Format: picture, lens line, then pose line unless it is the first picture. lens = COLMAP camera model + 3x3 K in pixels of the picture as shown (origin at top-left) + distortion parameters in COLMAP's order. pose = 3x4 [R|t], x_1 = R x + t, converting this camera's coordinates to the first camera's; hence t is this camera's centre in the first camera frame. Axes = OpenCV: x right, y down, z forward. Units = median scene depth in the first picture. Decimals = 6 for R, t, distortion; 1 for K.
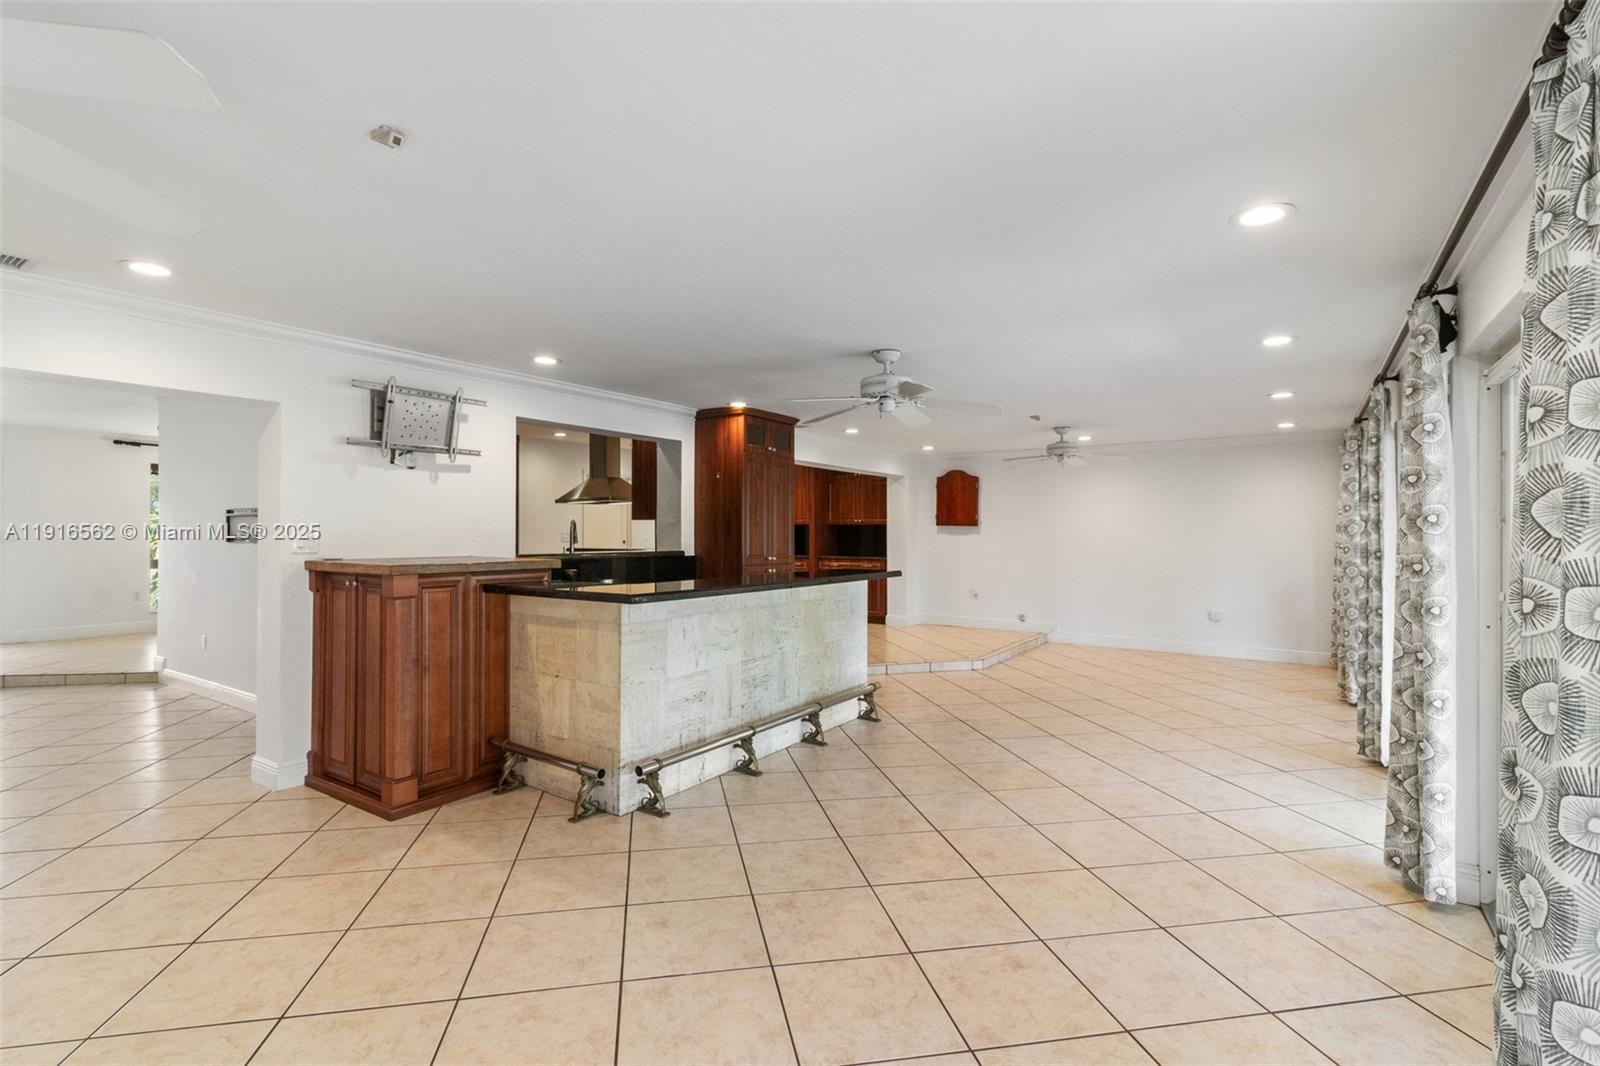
lens RADIAL K [[737.9, 0, 800.0], [0, 737.9, 533.0], [0, 0, 1]] dist [-0.000640, -0.000156]
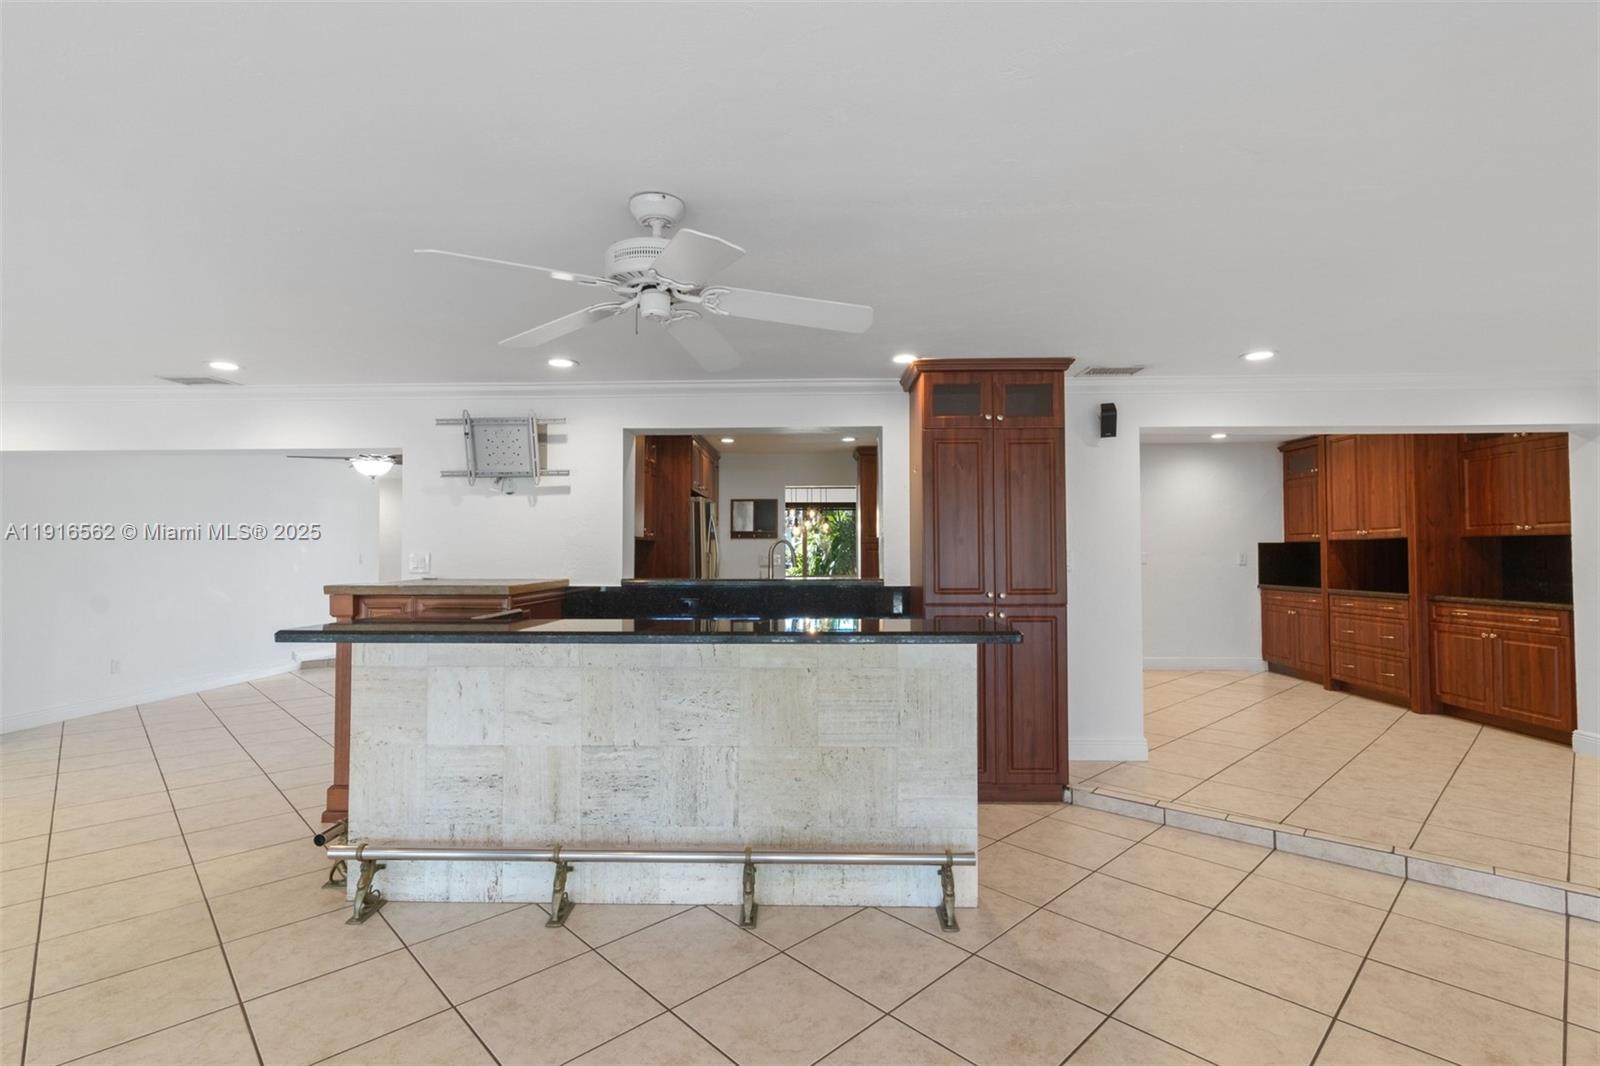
lens RADIAL K [[750.3, 0, 797.1], [0, 750.3, 531.4], [0, 0, 1]] dist [0.001832, 0.000454]
pose [[0.541161, -0.028054, -0.840451, 0.624230], [0.002904, 0.999500, -0.031493, 0.000736], [0.840914, 0.014602, 0.540972, 0.811241]]
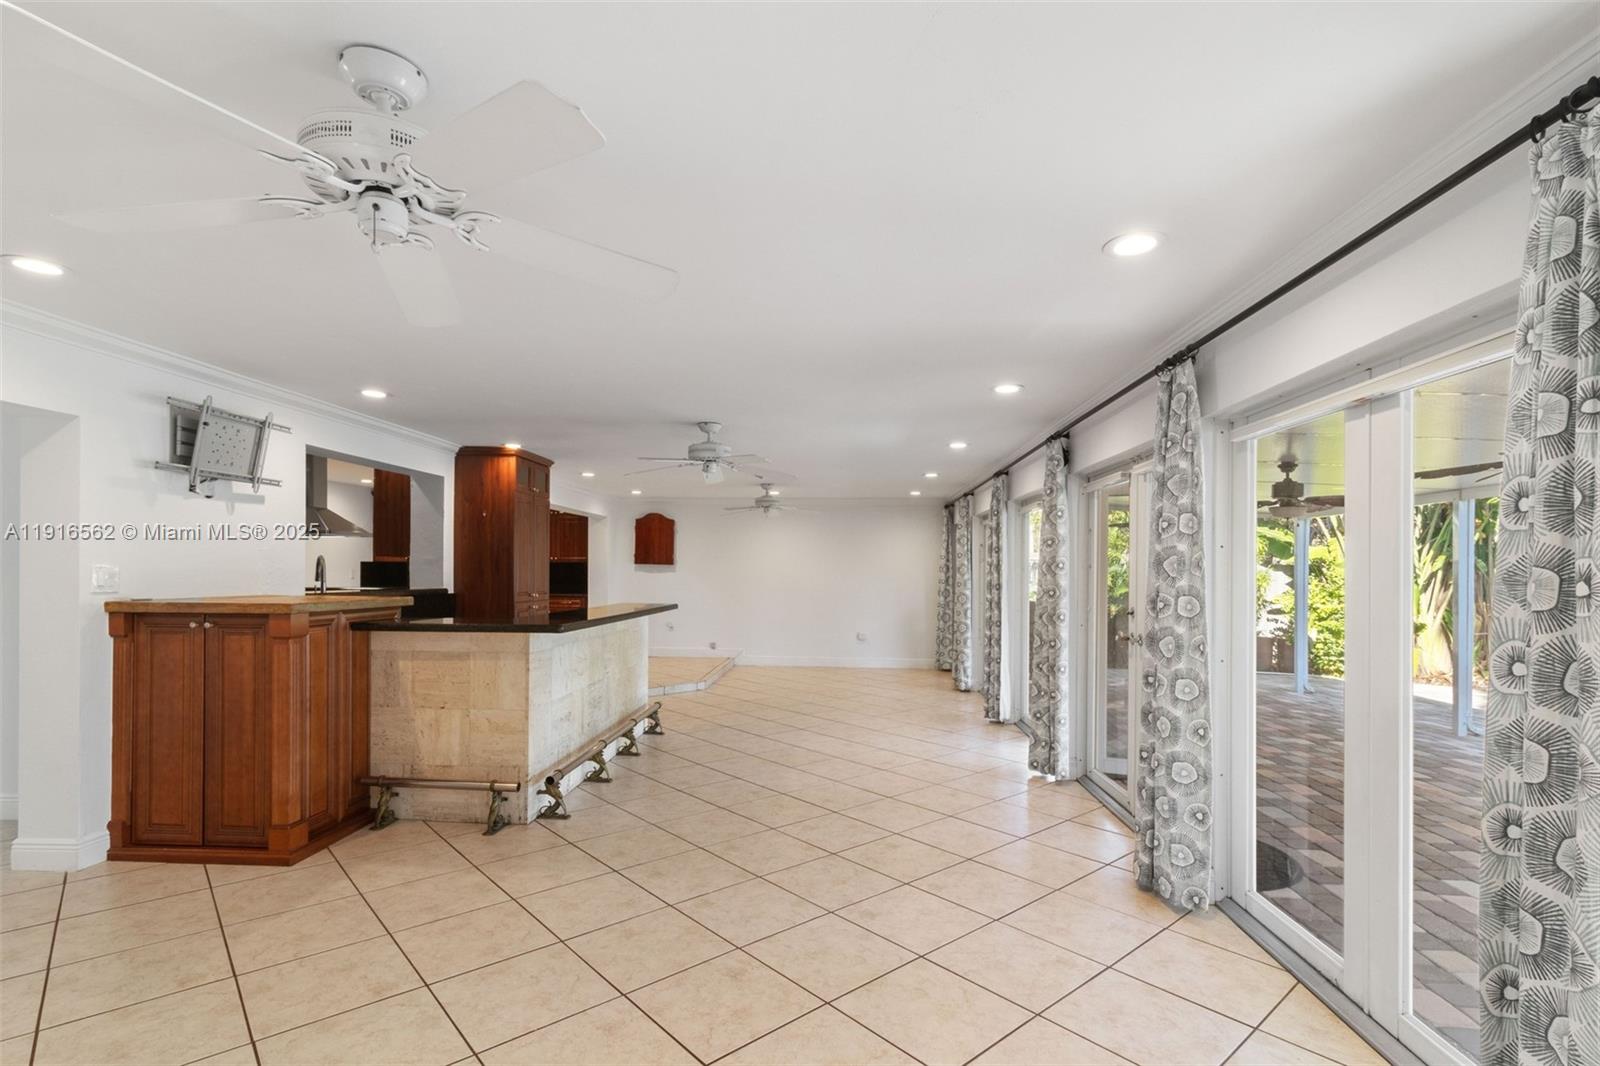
lens RADIAL K [[749.8, 0, 800.0], [0, 749.8, 580.2], [0, 0, 1]] dist [-0.002029, -0.000191]
pose [[0.862944, -0.001969, 0.505296, -0.388803], [-0.004701, 0.999918, 0.011925, -0.001509], [-0.505278, -0.012666, 0.862864, -0.155735]]
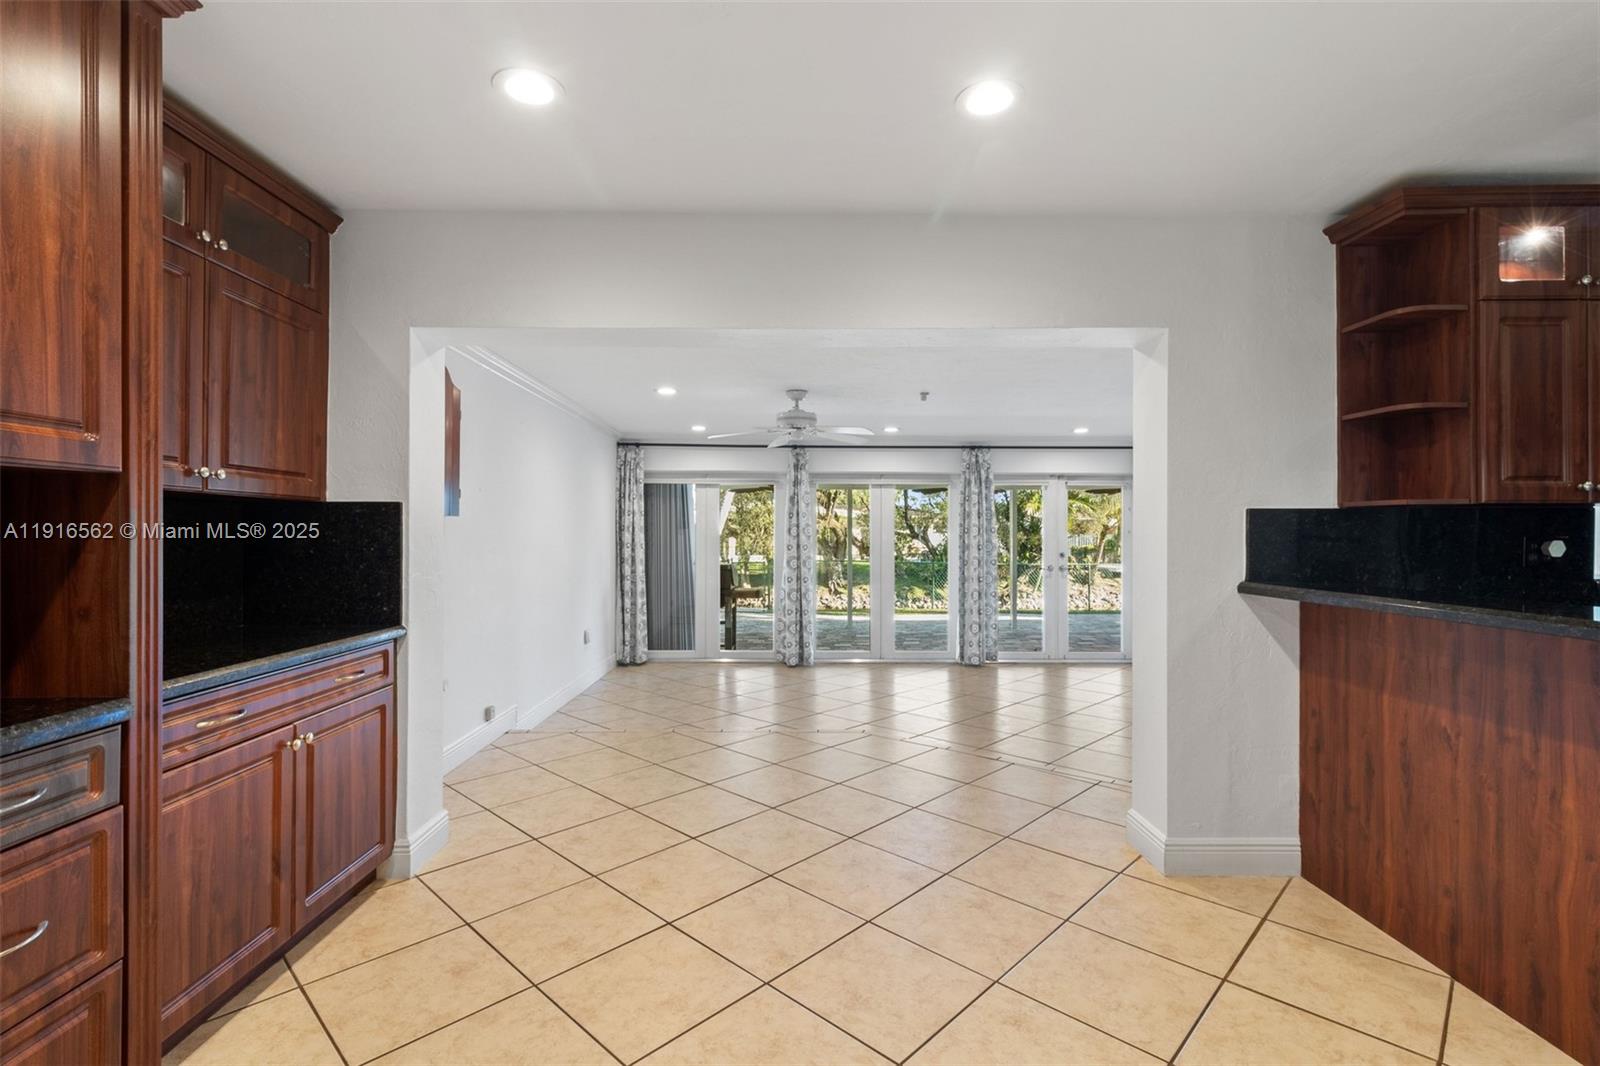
lens RADIAL K [[733.3, 0, 780.0], [0, 733.3, 521.0], [0, 0, 1]] dist [0.001085, 0.000330]
pose [[-0.553166, 0.011232, 0.832996, -0.450040], [-0.005553, 0.999837, -0.017169, -0.002918], [-0.833053, -0.014122, -0.553013, 2.547301]]
